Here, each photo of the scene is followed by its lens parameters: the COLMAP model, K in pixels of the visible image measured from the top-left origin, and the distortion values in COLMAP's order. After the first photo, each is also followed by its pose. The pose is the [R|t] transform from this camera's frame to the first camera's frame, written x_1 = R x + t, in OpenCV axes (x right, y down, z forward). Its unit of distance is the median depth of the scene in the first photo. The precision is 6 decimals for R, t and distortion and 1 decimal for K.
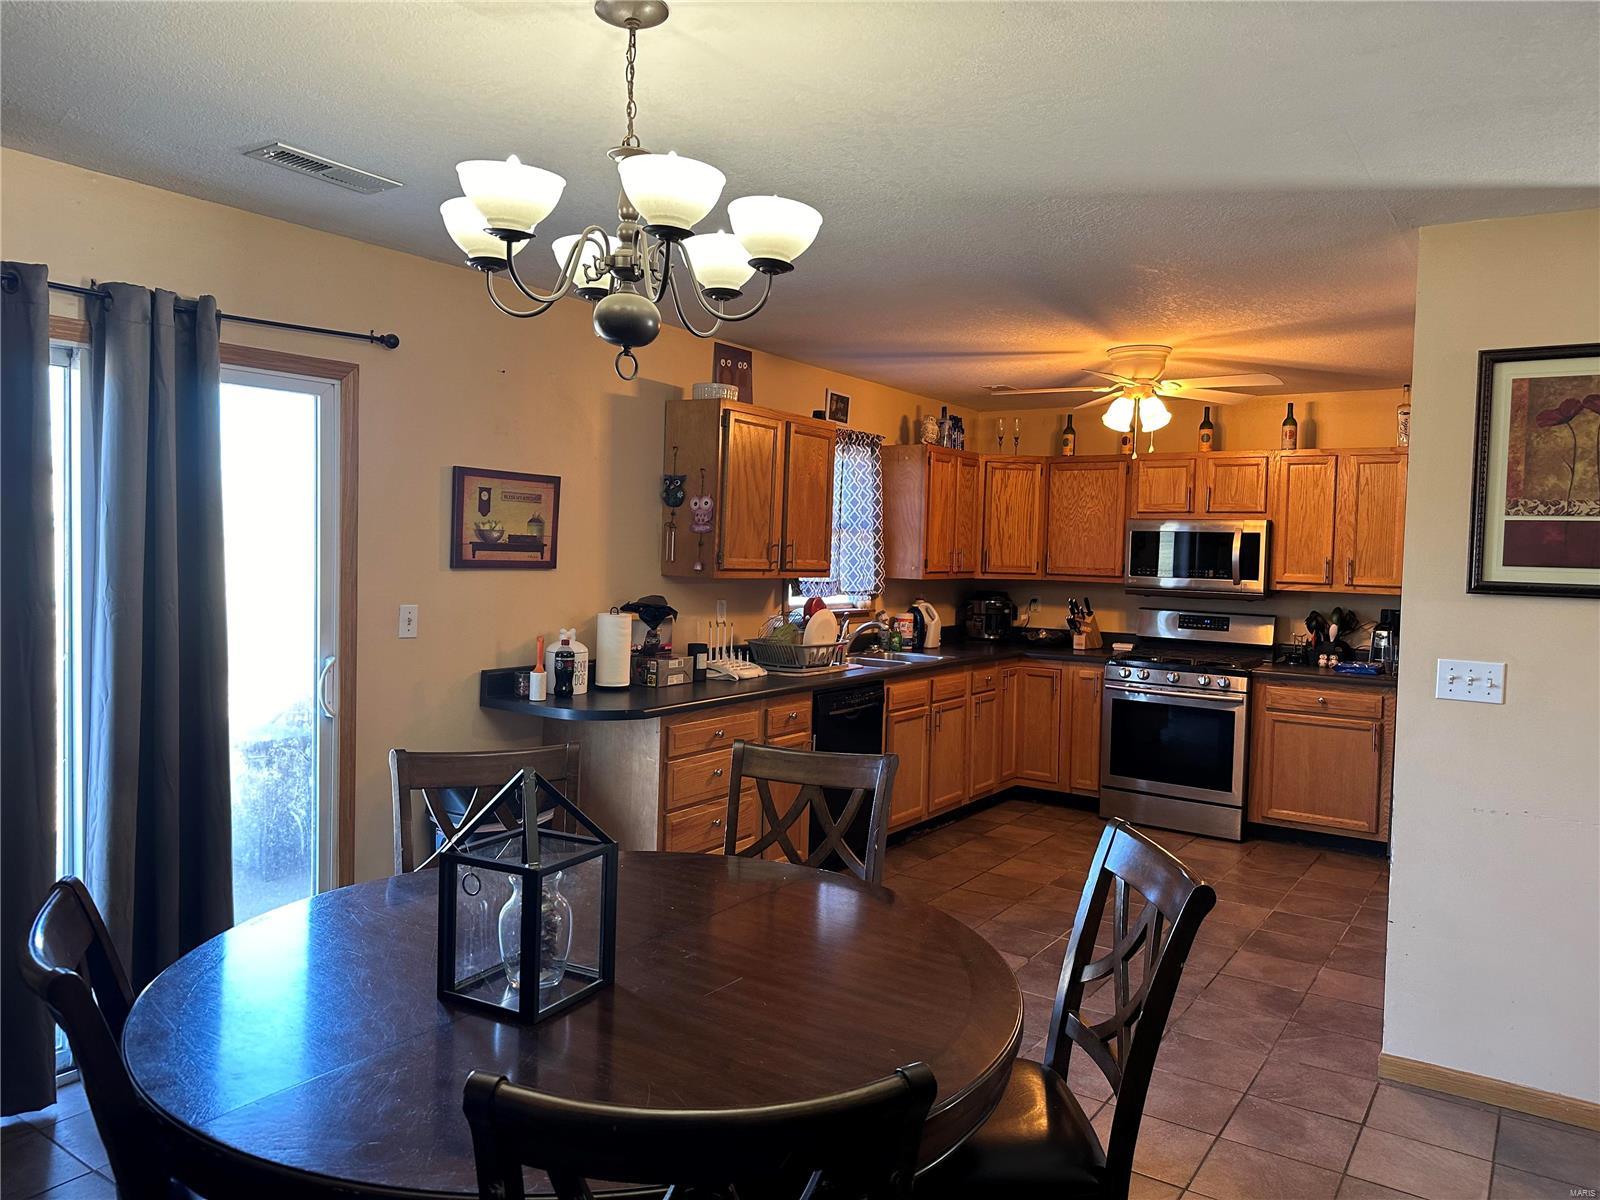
lens RADIAL K [[1121.9, 0, 795.7], [0, 1121.9, 585.9], [0, 0, 1]] dist [0.023735, -0.026721]
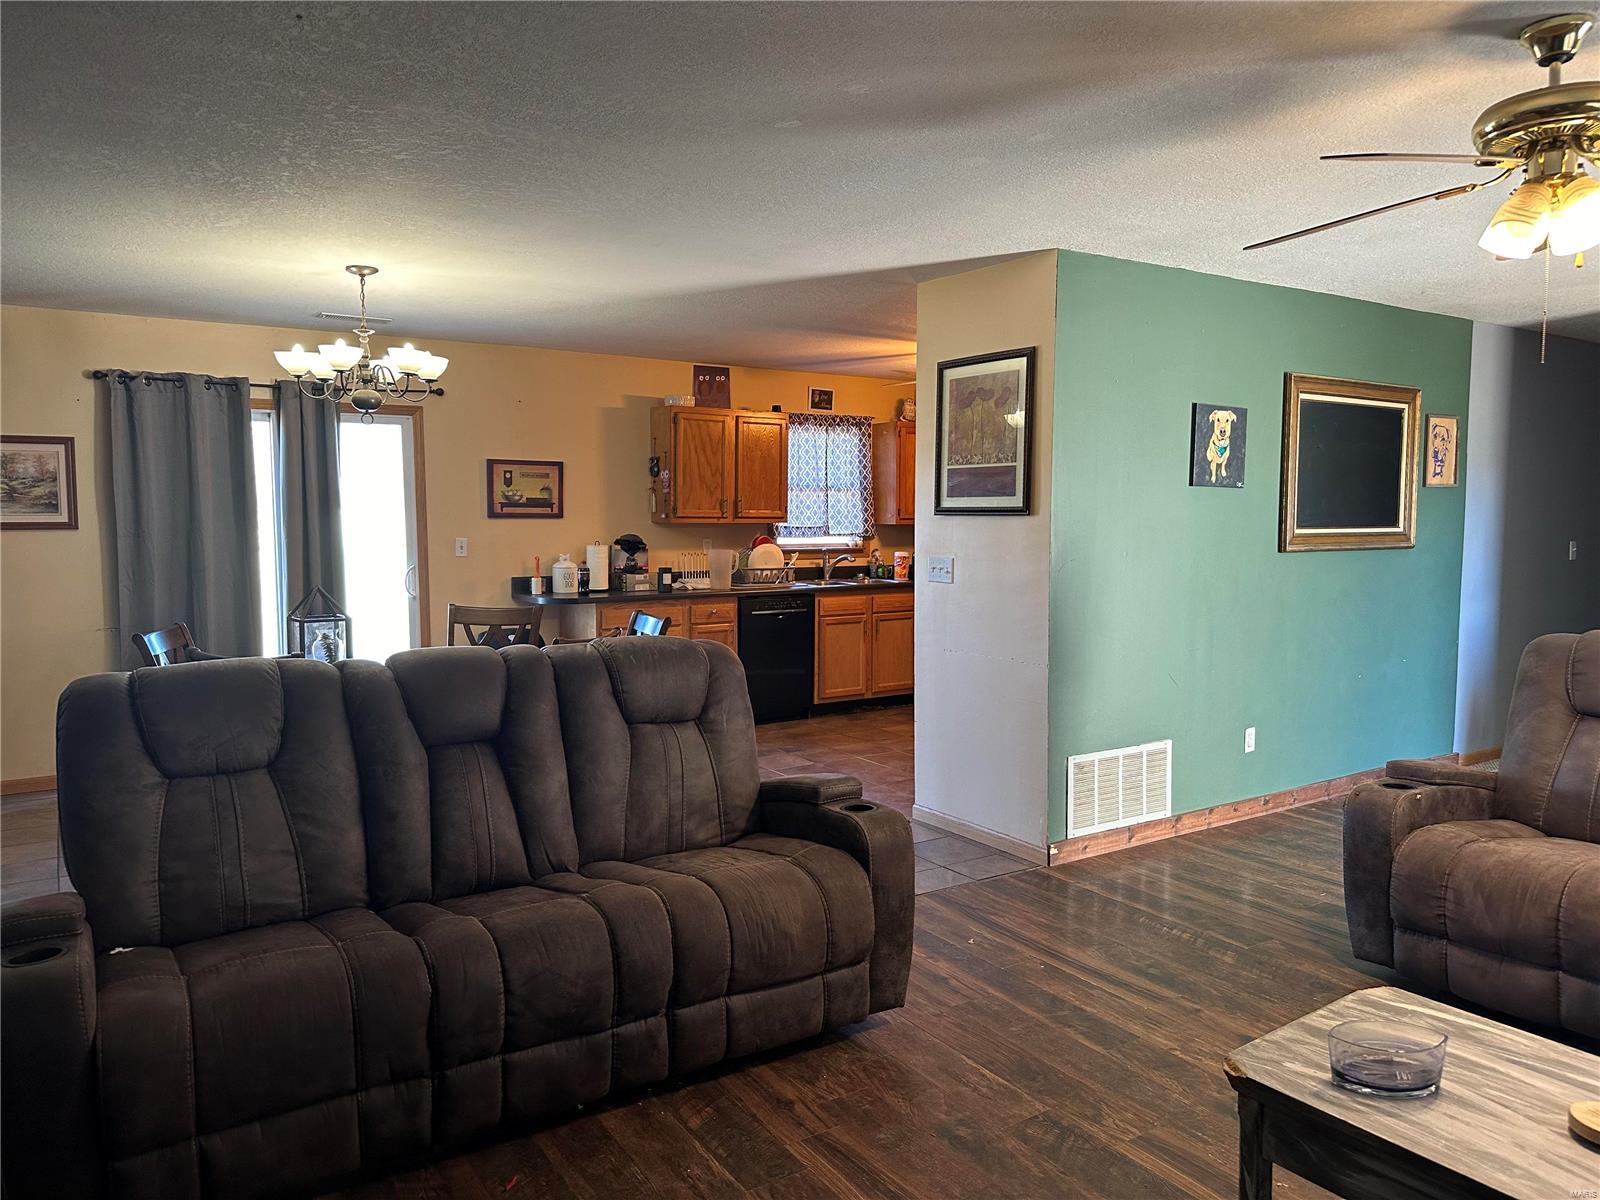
lens RADIAL K [[1121.9, 0, 795.6], [0, 1121.9, 591.1], [0, 0, 1]] dist [0.023735, -0.026721]
pose [[0.923501, 0.002457, -0.383588, 0.678784], [0.009886, 0.999495, 0.030203, 0.042280], [0.383469, -0.031685, 0.923010, -0.360124]]
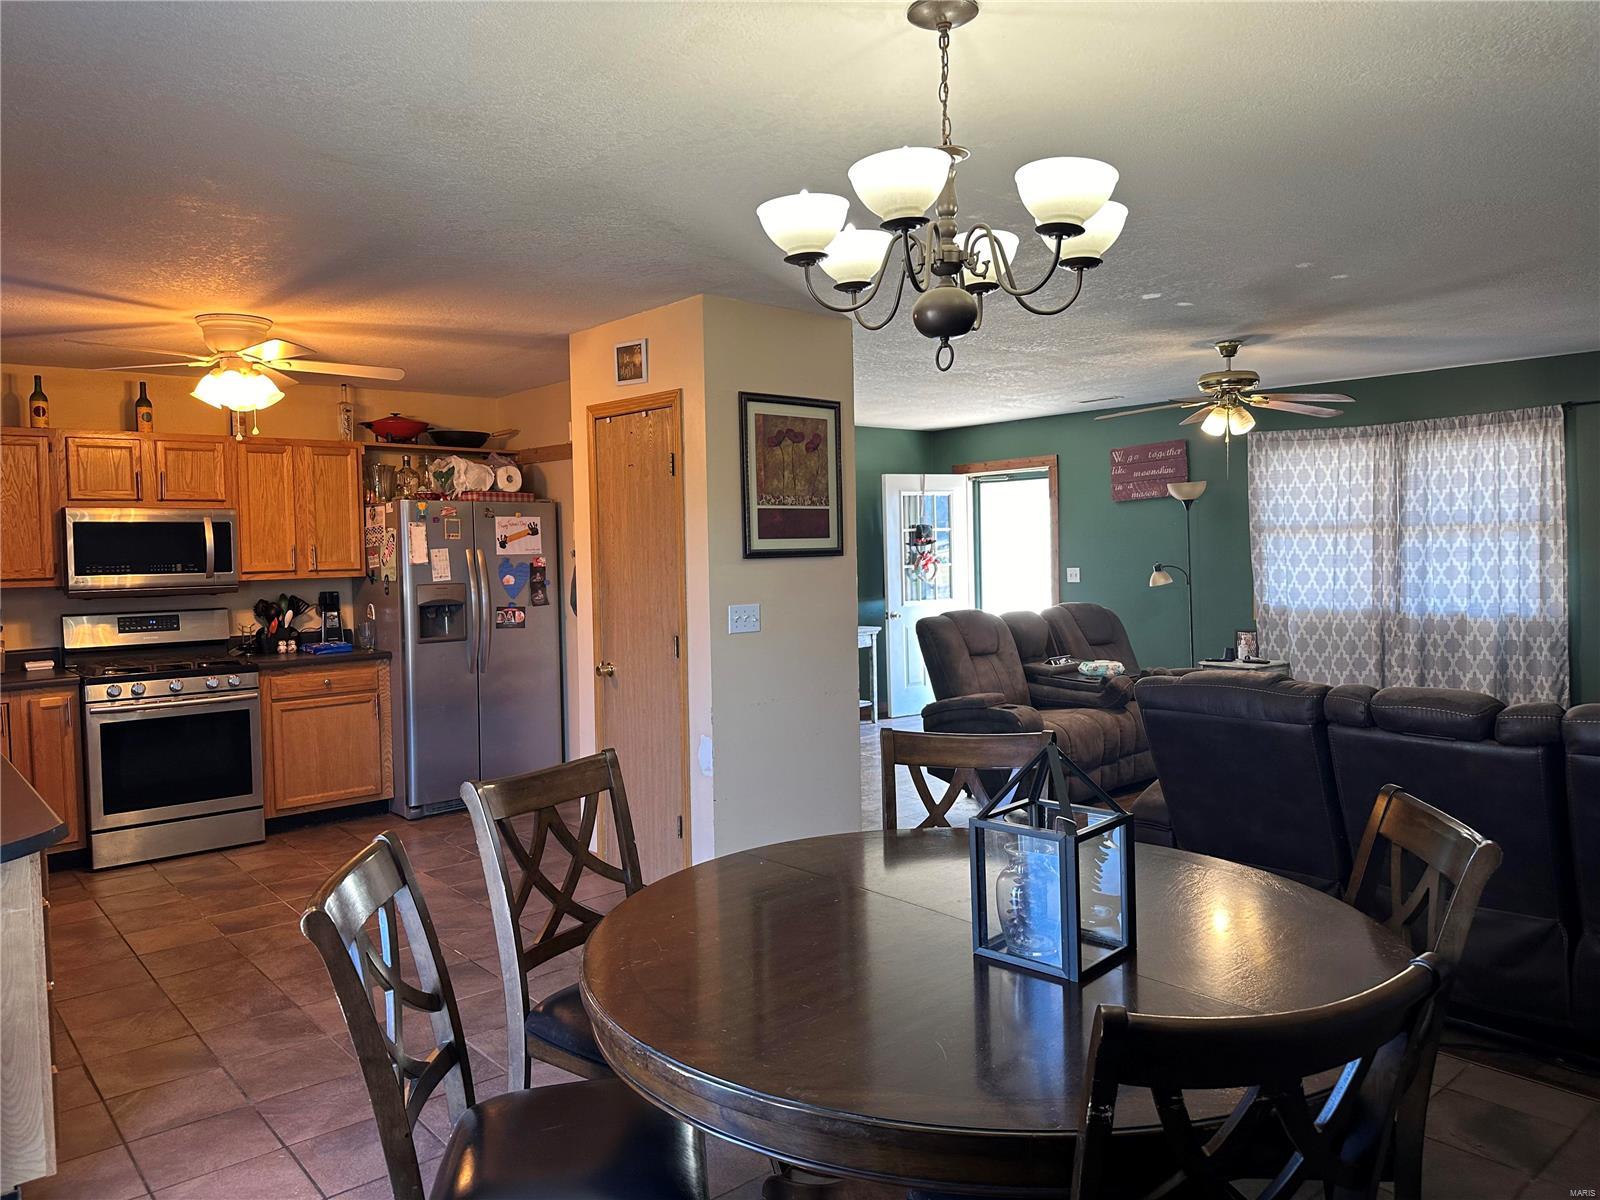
lens RADIAL K [[1121.9, 0, 801.4], [0, 1121.9, 593.4], [0, 0, 1]] dist [0.023735, -0.026721]
pose [[0.249429, -0.076669, 0.965353, -0.513683], [0.059340, 0.996198, 0.063786, -0.024676], [-0.966573, 0.041373, 0.253030, 0.376625]]
